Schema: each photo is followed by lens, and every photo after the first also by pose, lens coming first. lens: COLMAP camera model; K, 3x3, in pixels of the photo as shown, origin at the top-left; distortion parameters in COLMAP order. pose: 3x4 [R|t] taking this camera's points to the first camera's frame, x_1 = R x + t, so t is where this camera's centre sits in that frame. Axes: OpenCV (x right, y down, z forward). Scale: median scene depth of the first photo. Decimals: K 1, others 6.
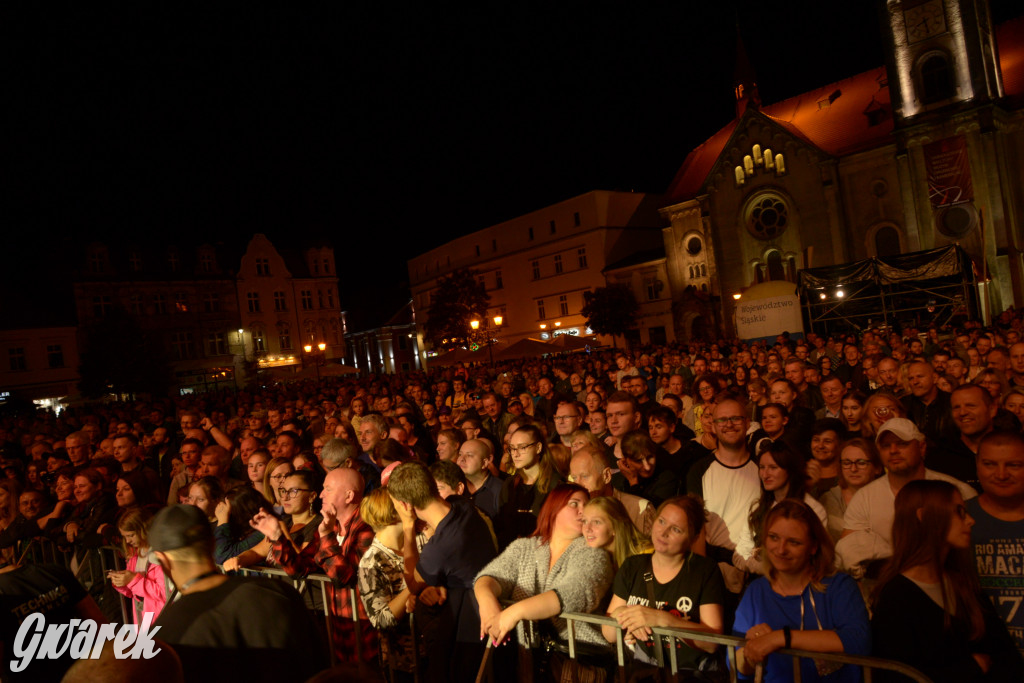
lens RADIAL K [[697.4, 0, 509.0], [0, 697.4, 347.0], [0, 0, 1]] dist [-0.044253, 0.006222]
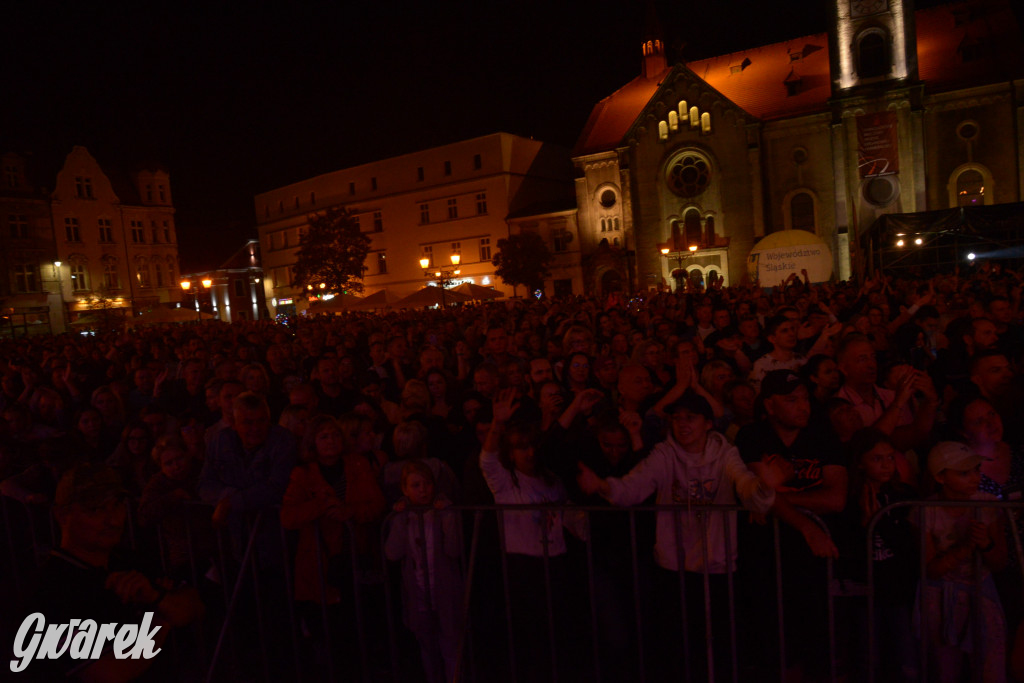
lens RADIAL K [[696.4, 0, 508.9], [0, 696.4, 347.2], [0, 0, 1]] dist [-0.045259, 0.006127]
pose [[0.953217, 0.018612, 0.301713, -0.156277], [-0.035772, 0.998035, 0.051450, 0.018837], [-0.300163, -0.059836, 0.952009, 0.088072]]
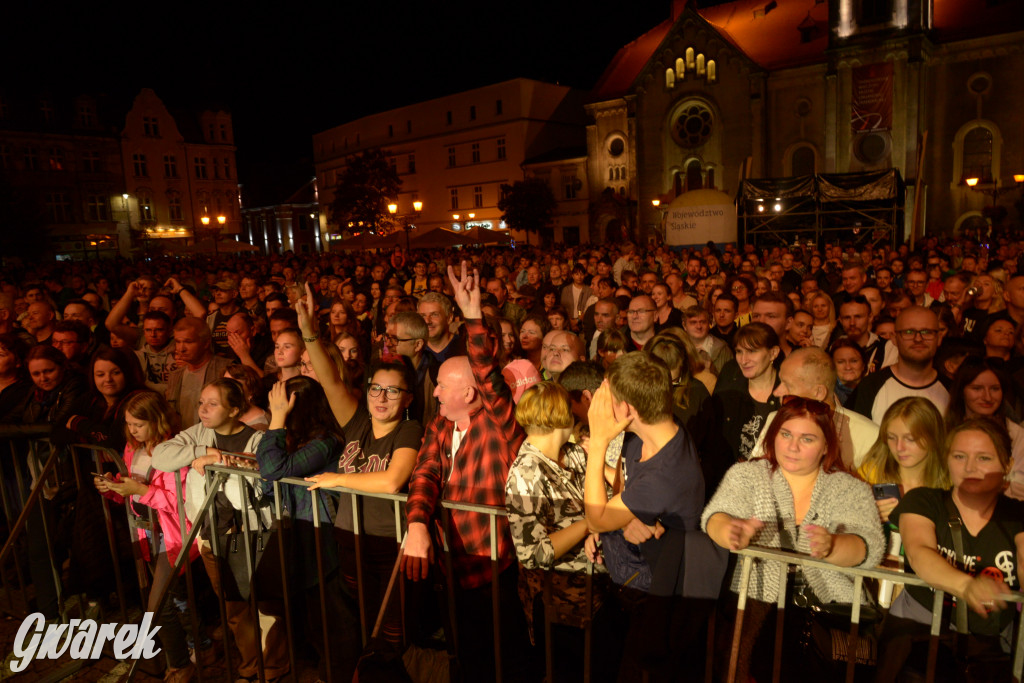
lens RADIAL K [[693.1, 0, 508.6], [0, 693.1, 347.8], [0, 0, 1]] dist [-0.046908, 0.005933]
pose [[0.986372, 0.054591, 0.155207, -0.021119], [-0.077750, 0.986031, 0.147302, 0.003186], [-0.144997, -0.157362, 0.976838, 0.018281]]
